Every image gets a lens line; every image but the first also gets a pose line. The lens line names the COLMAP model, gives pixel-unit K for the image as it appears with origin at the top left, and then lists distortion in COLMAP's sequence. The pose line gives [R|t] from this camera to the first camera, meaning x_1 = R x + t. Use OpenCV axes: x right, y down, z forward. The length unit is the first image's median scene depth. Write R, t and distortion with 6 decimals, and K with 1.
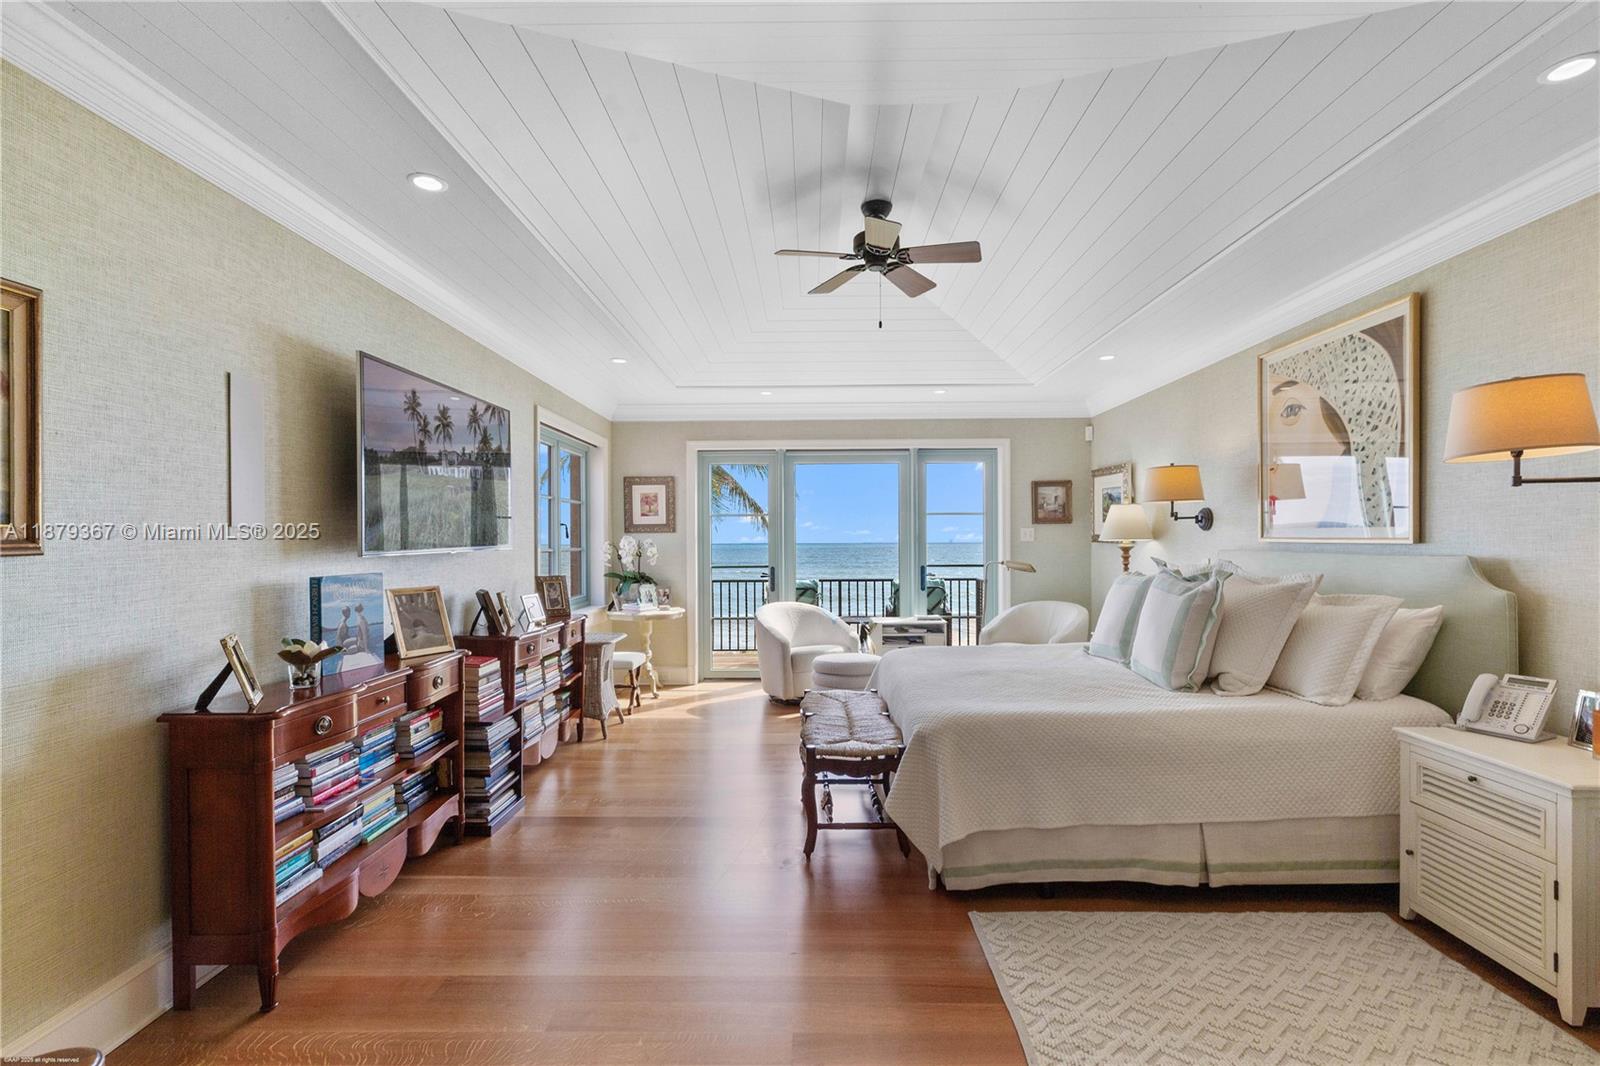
lens RADIAL K [[726.9, 0, 800.0], [0, 726.9, 533.0], [0, 0, 1]] dist [0.002862, 0.000646]
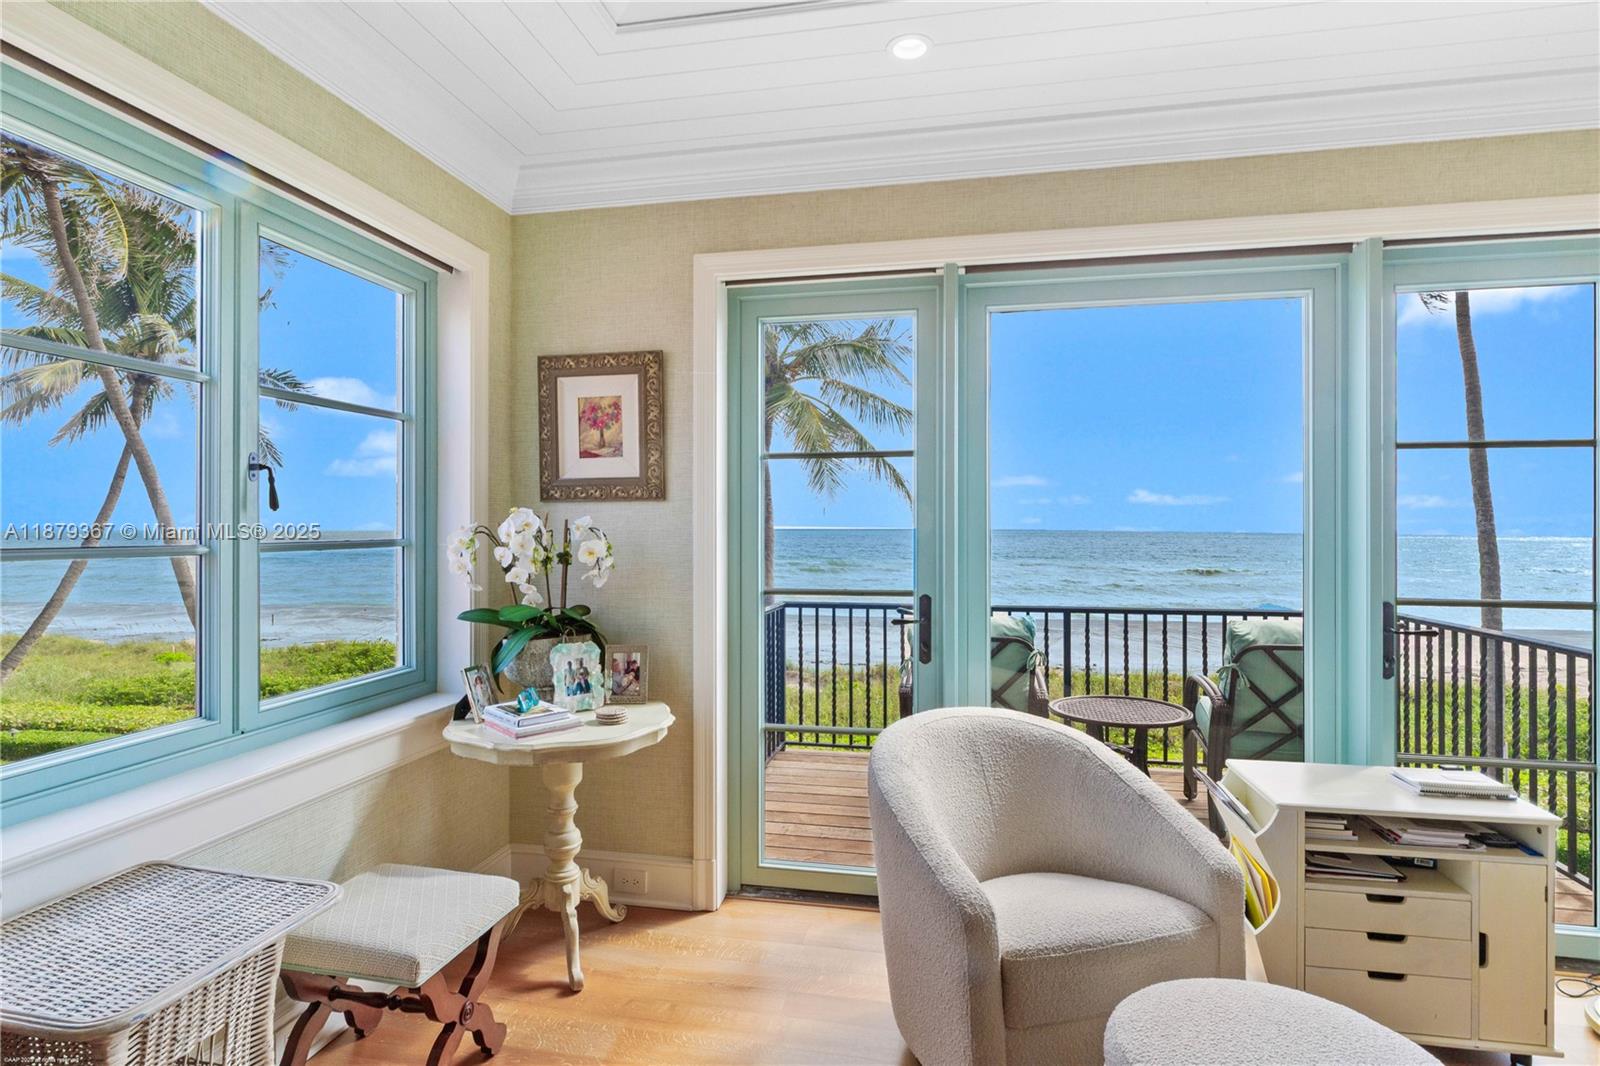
lens RADIAL K [[817.5, 0, 795.8], [0, 817.5, 523.2], [0, 0, 1]] dist [-0.001388, -0.000083]
pose [[0.982973, 0.005846, -0.183657, -0.041547], [-0.004561, 0.999962, 0.007418, 0.011607], [0.183693, -0.006454, 0.982962, 0.908476]]
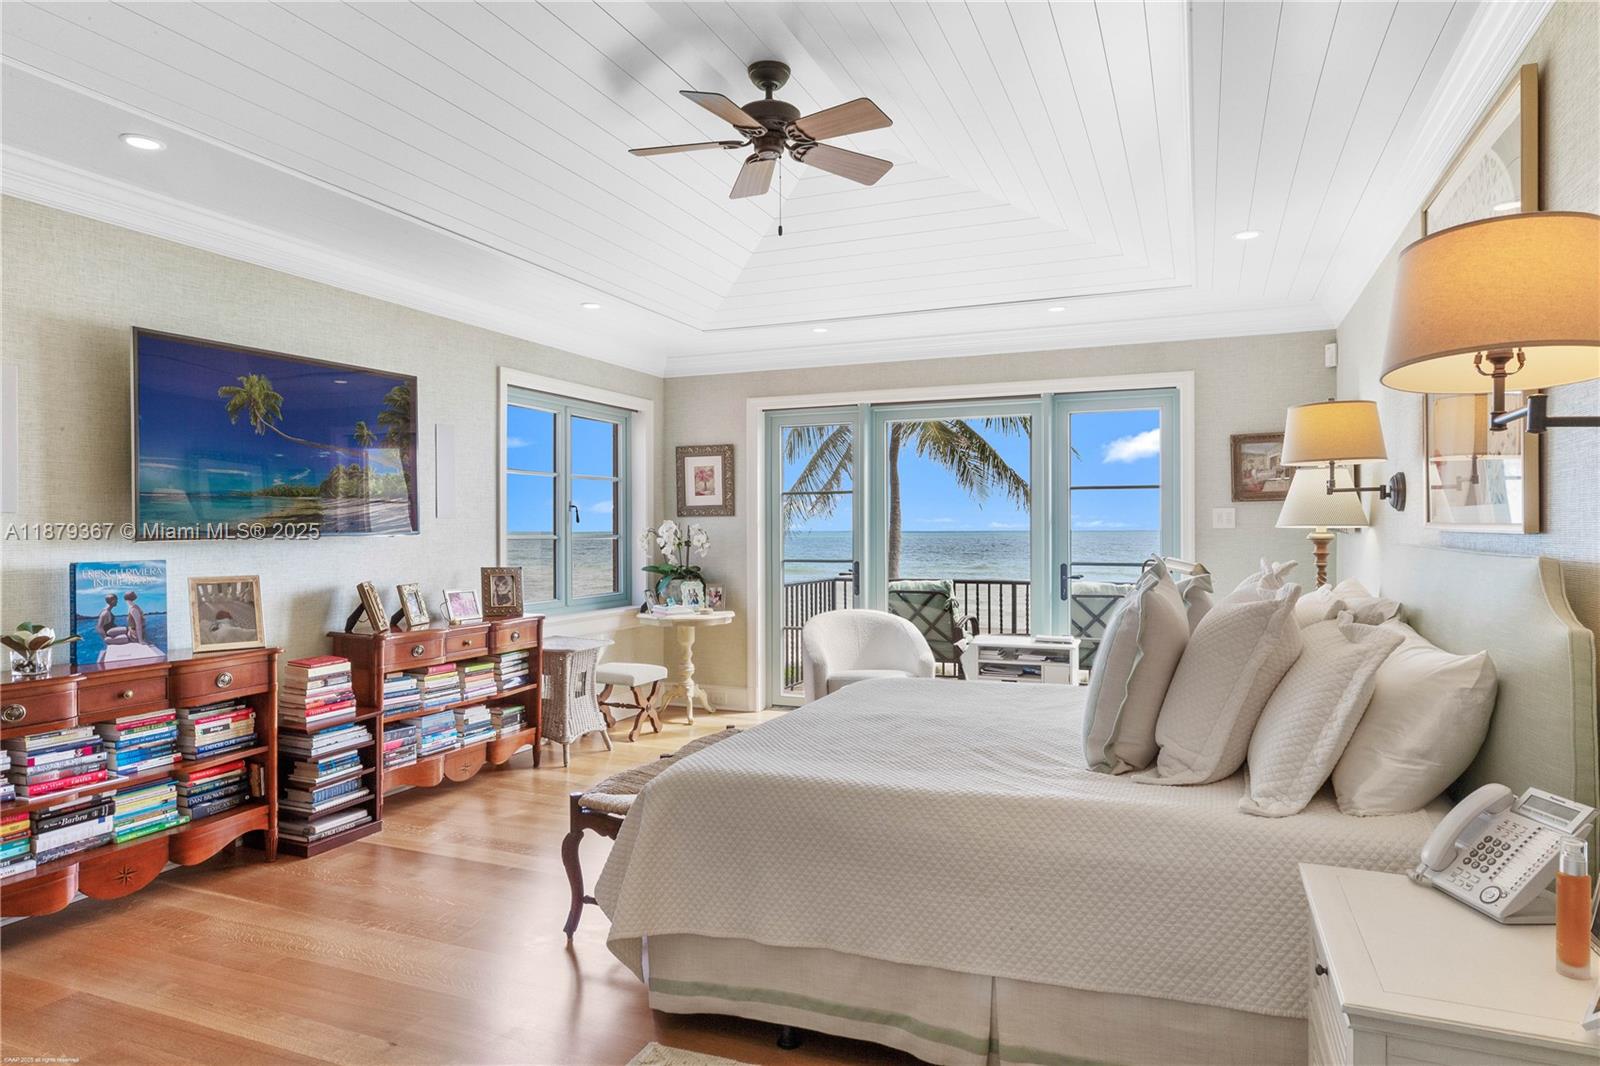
lens RADIAL K [[962.5, 0, 794.3], [0, 962.5, 512.3], [0, 0, 1]] dist [0.007022, 0.001461]
pose [[0.926338, -0.003466, -0.376678, 0.424869], [0.001890, 0.999988, -0.004554, 0.000300], [0.376689, 0.003507, 0.926333, 0.096980]]
